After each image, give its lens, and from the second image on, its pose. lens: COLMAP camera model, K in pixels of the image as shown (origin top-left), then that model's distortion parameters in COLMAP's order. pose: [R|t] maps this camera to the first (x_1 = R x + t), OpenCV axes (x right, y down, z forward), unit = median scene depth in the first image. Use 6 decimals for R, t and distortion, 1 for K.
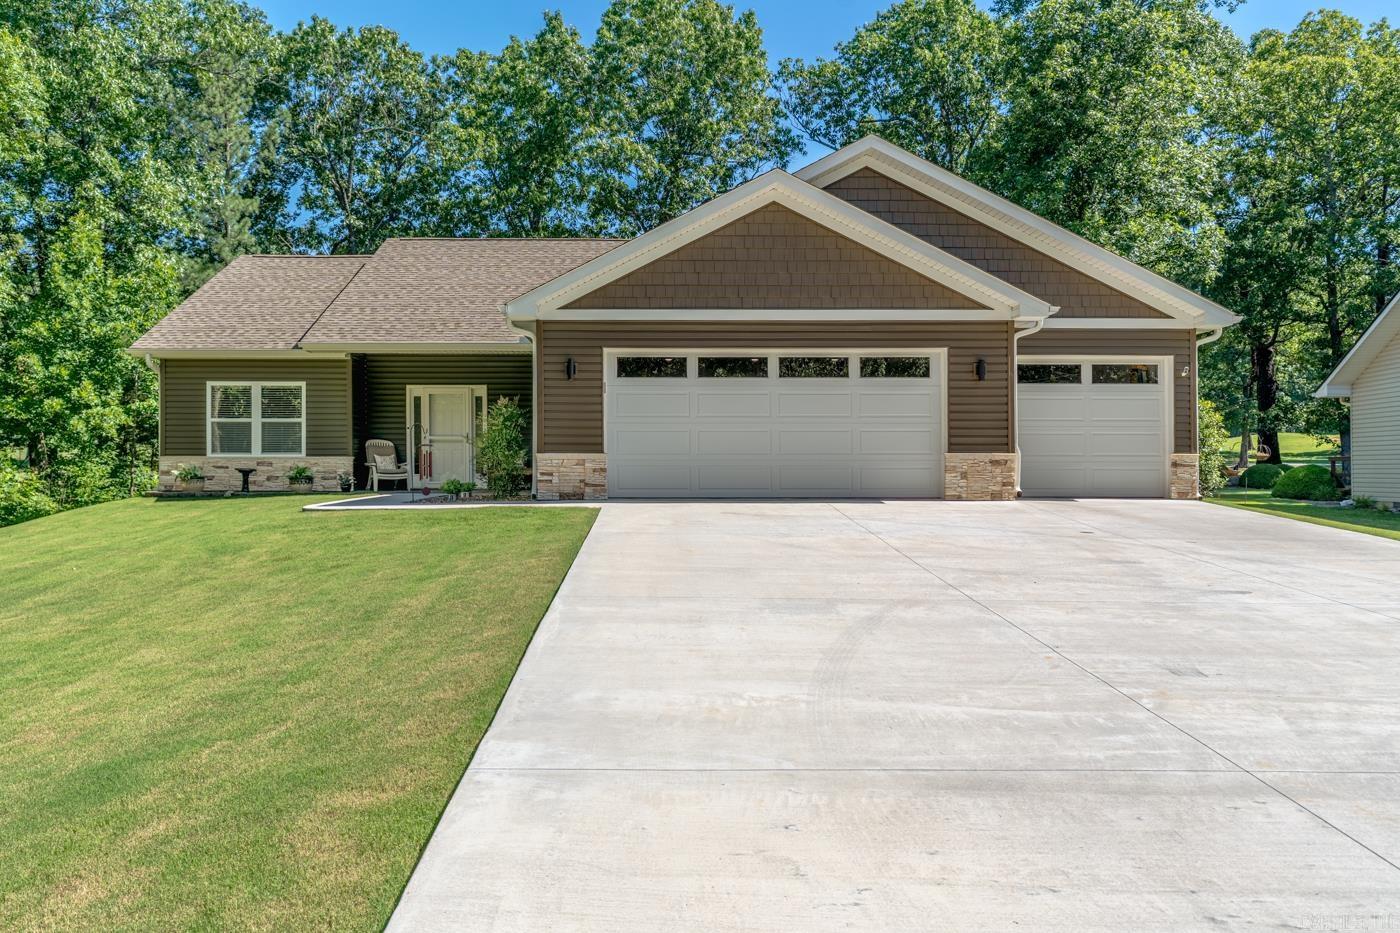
lens RADIAL K [[1124.7, 0, 664.9], [0, 1124.7, 462.6], [0, 0, 1]] dist [0.001090, -0.000573]
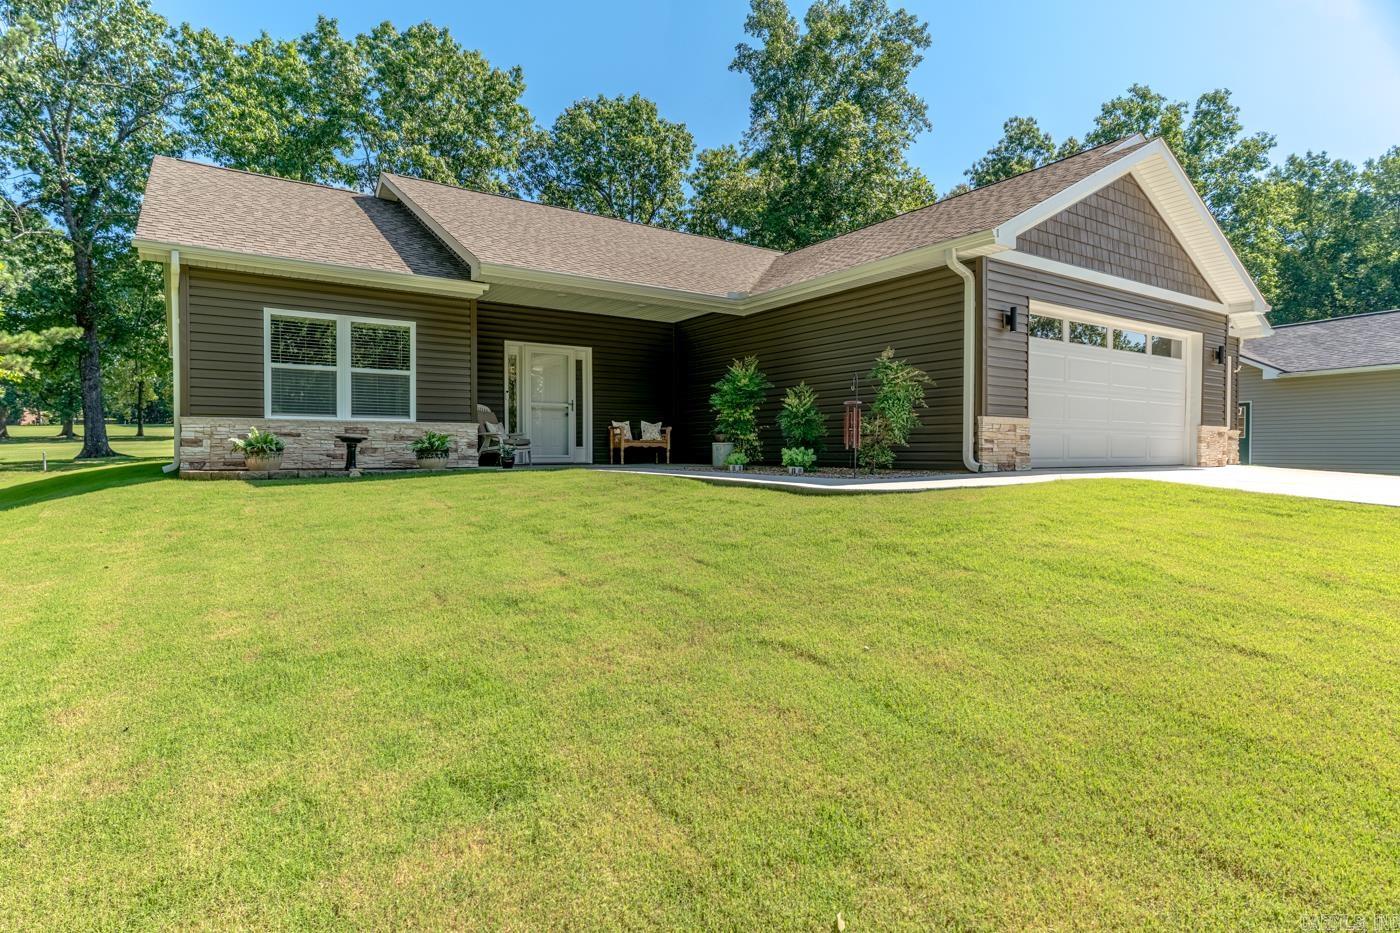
lens RADIAL K [[731.5, 0, 692.5], [0, 731.5, 464.9], [0, 0, 1]] dist [0.003019, 0.000630]
pose [[0.832654, -0.010831, 0.553687, -0.553720], [-0.002354, 0.999730, 0.023096, 0.014703], [-0.553788, -0.020535, 0.832404, 0.618800]]
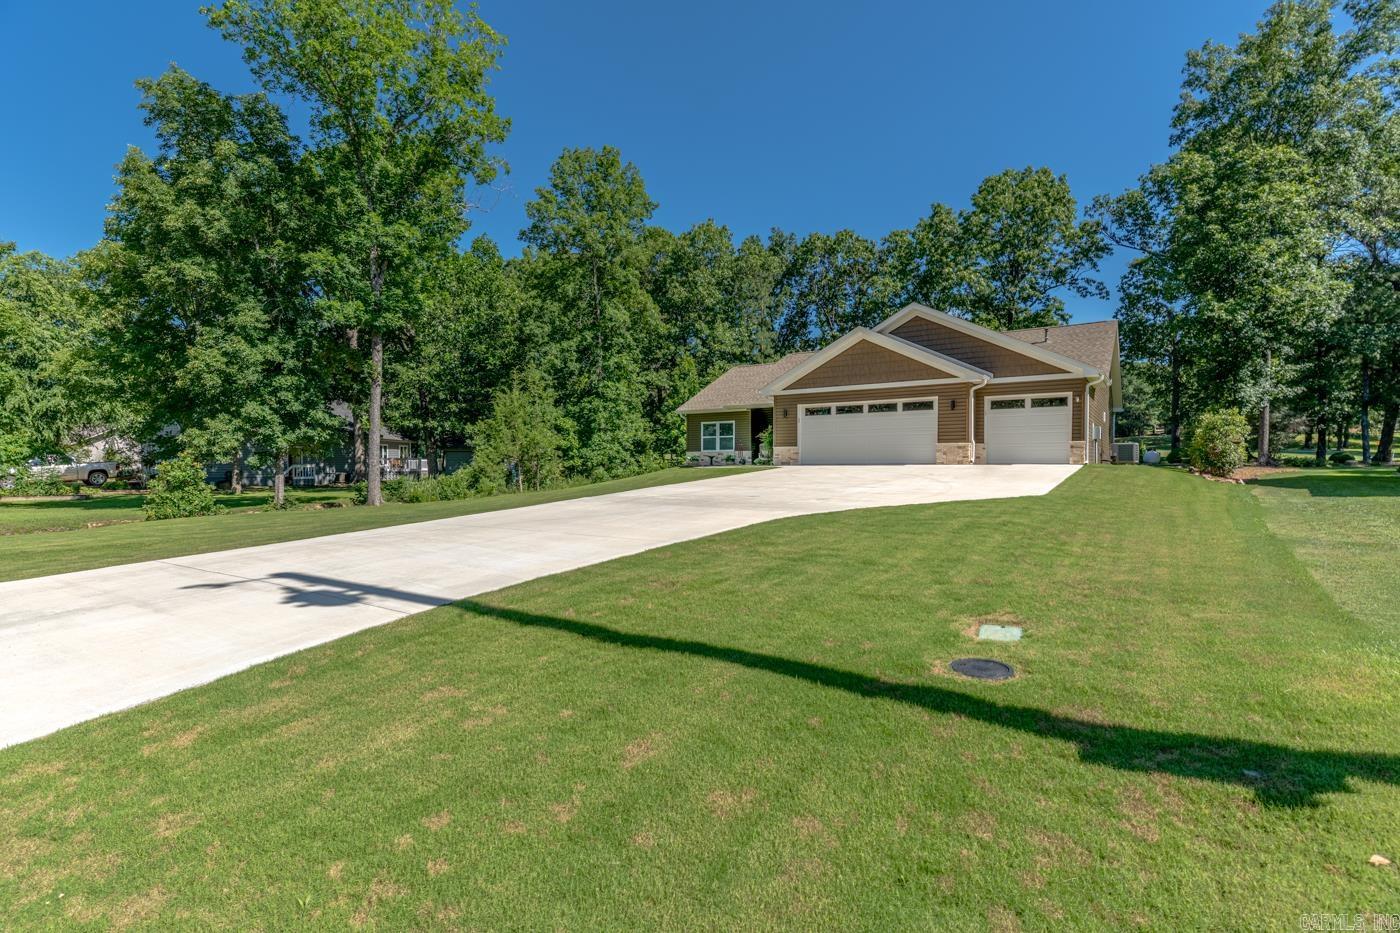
lens RADIAL K [[687.3, 0, 691.6], [0, 687.3, 477.7], [0, 0, 1]] dist [0.015538, 0.000077]
pose [[0.823321, 0.006586, -0.567538, 0.584972], [0.007607, 0.999715, 0.022636, 0.023480], [0.567525, -0.022954, 0.823036, -0.382183]]
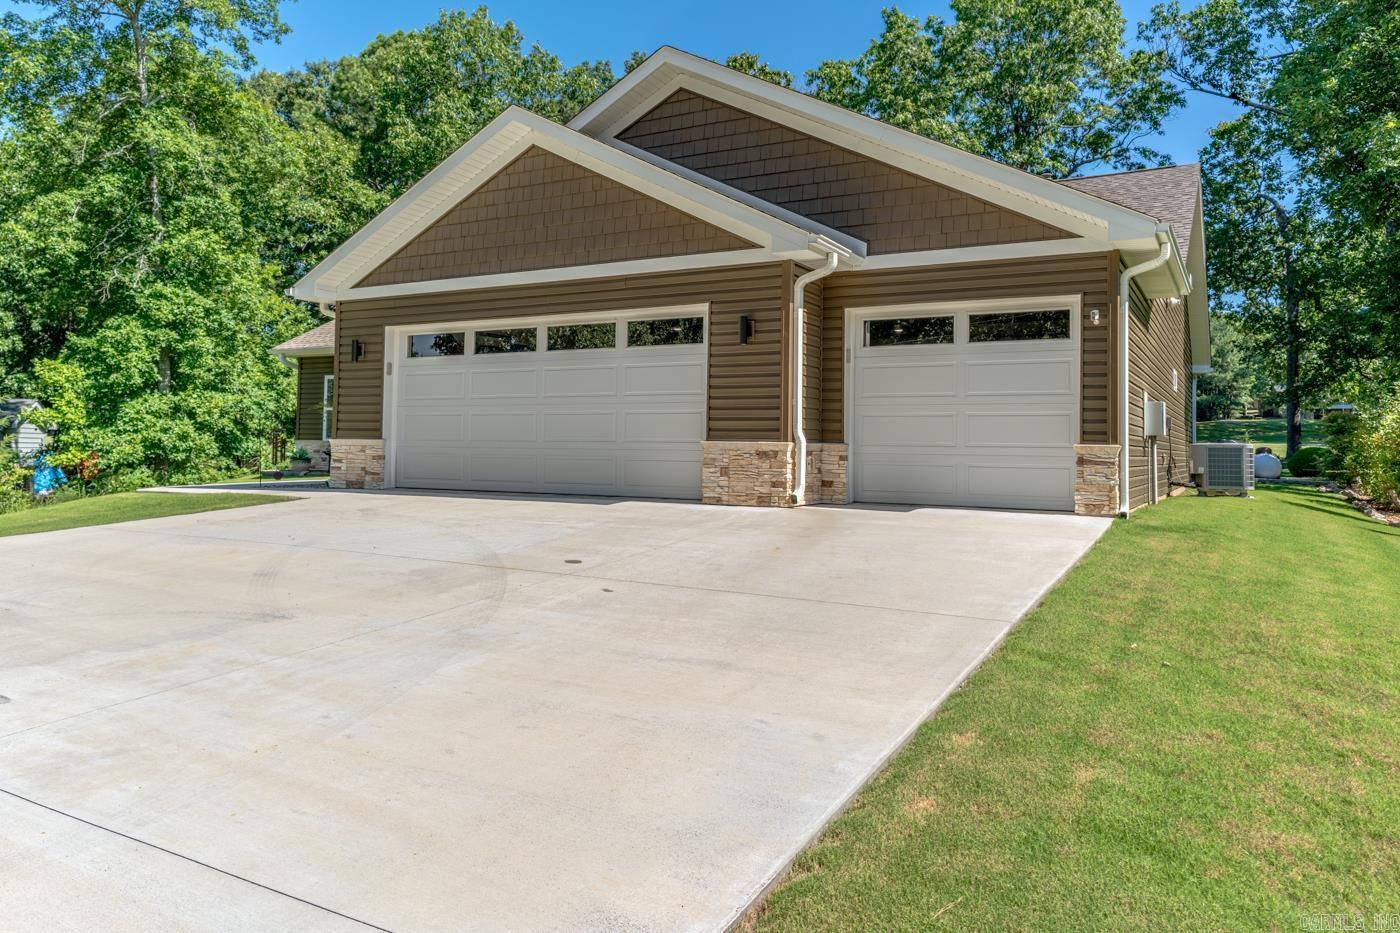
lens RADIAL K [[990.1, 0, 692.8], [0, 990.1, 411.8], [0, 0, 1]] dist [0.016384, 0.002394]
pose [[0.868762, -0.008693, -0.495153, 0.535294], [-0.008751, 0.999420, -0.032900, -0.005892], [0.495152, 0.032915, 0.868182, 0.386617]]
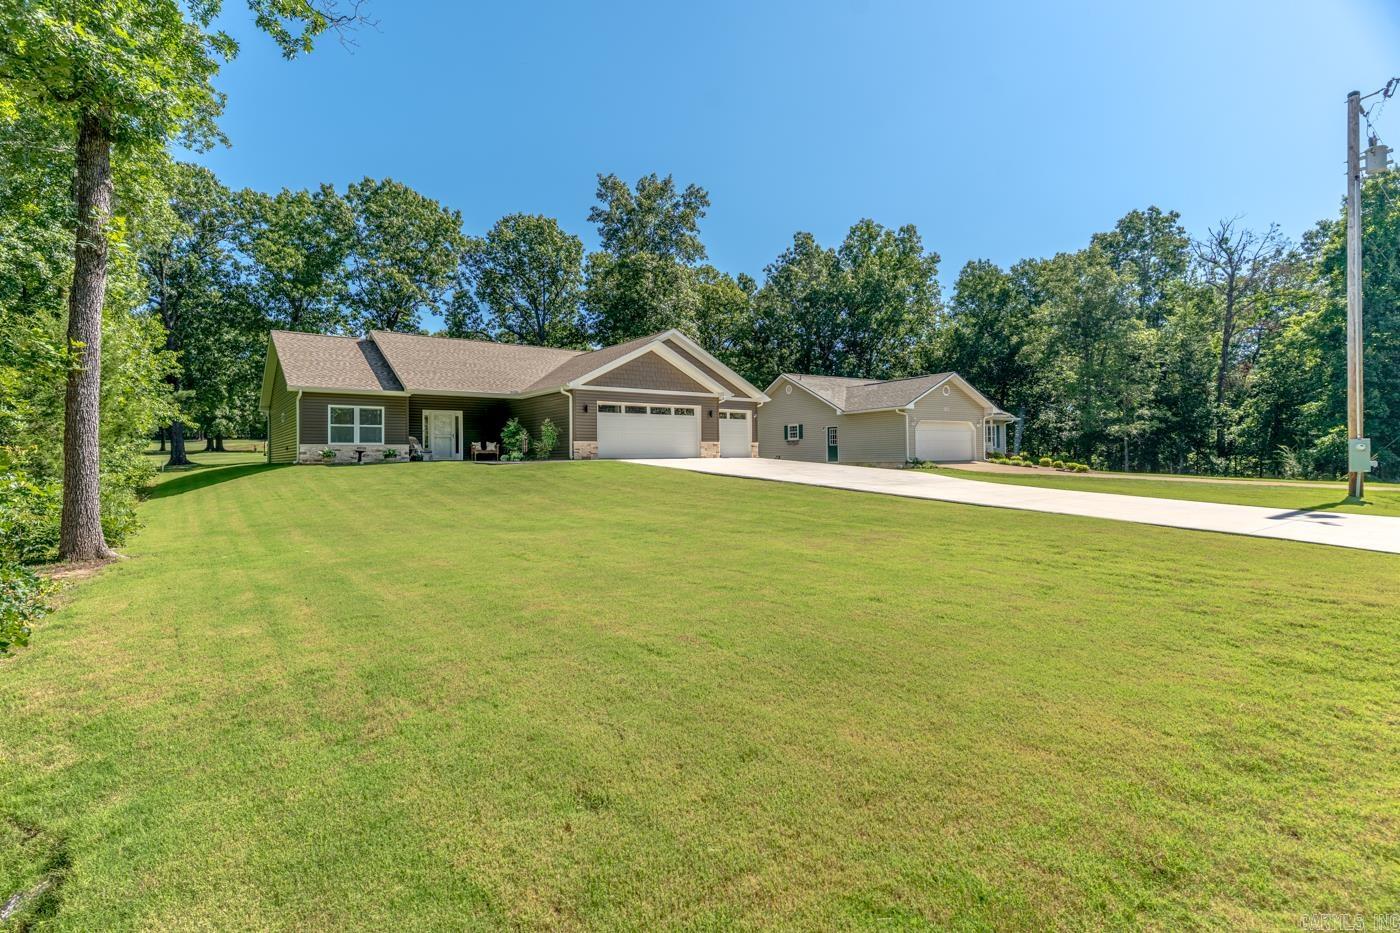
lens RADIAL K [[674.2, 0, 697.3], [0, 674.2, 451.3], [0, 0, 1]] dist [0.000089, 0.000030]
pose [[0.797999, -0.003925, 0.602646, -0.755099], [0.009347, 0.999939, -0.005864, 0.023943], [-0.602586, 0.010312, 0.797987, -0.359677]]
